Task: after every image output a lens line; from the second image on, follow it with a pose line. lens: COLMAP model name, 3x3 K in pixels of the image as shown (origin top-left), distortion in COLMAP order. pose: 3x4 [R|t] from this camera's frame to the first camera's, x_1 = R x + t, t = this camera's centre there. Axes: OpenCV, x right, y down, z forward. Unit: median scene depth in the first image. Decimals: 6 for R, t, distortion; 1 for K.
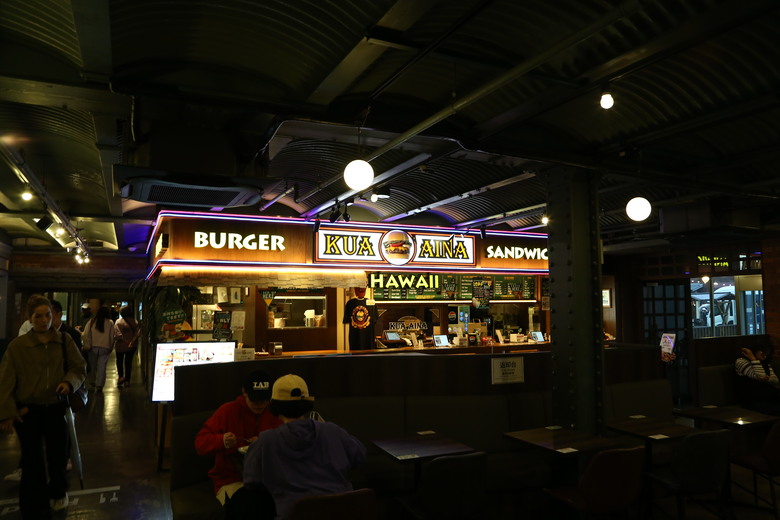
lens RADIAL K [[559.4, 0, 389.8], [0, 559.4, 261.3], [0, 0, 1]] dist [-0.097773, -0.001257]
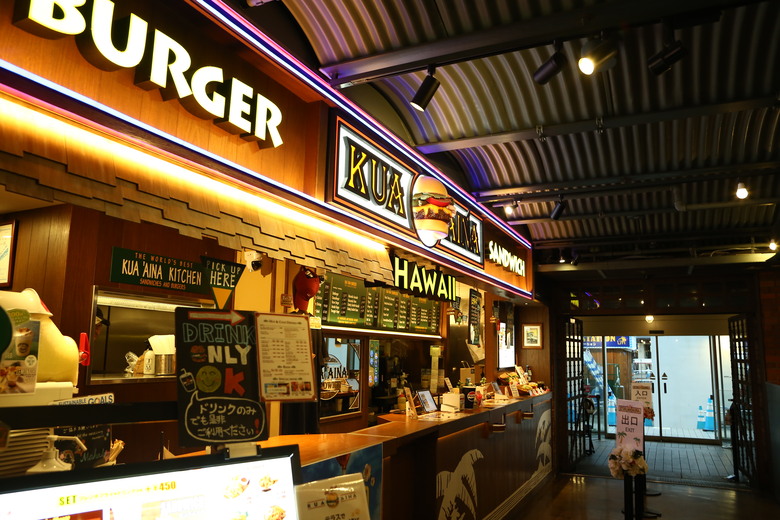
lens RADIAL K [[574.1, 0, 389.7], [0, 574.1, 254.4], [0, 0, 1]] dist [-0.042408, -0.000884]
pose [[0.780815, 0.124531, 0.612226, -0.329719], [-0.070261, 0.991220, -0.112013, 0.075382], [-0.620799, 0.044446, 0.782709, 0.664647]]
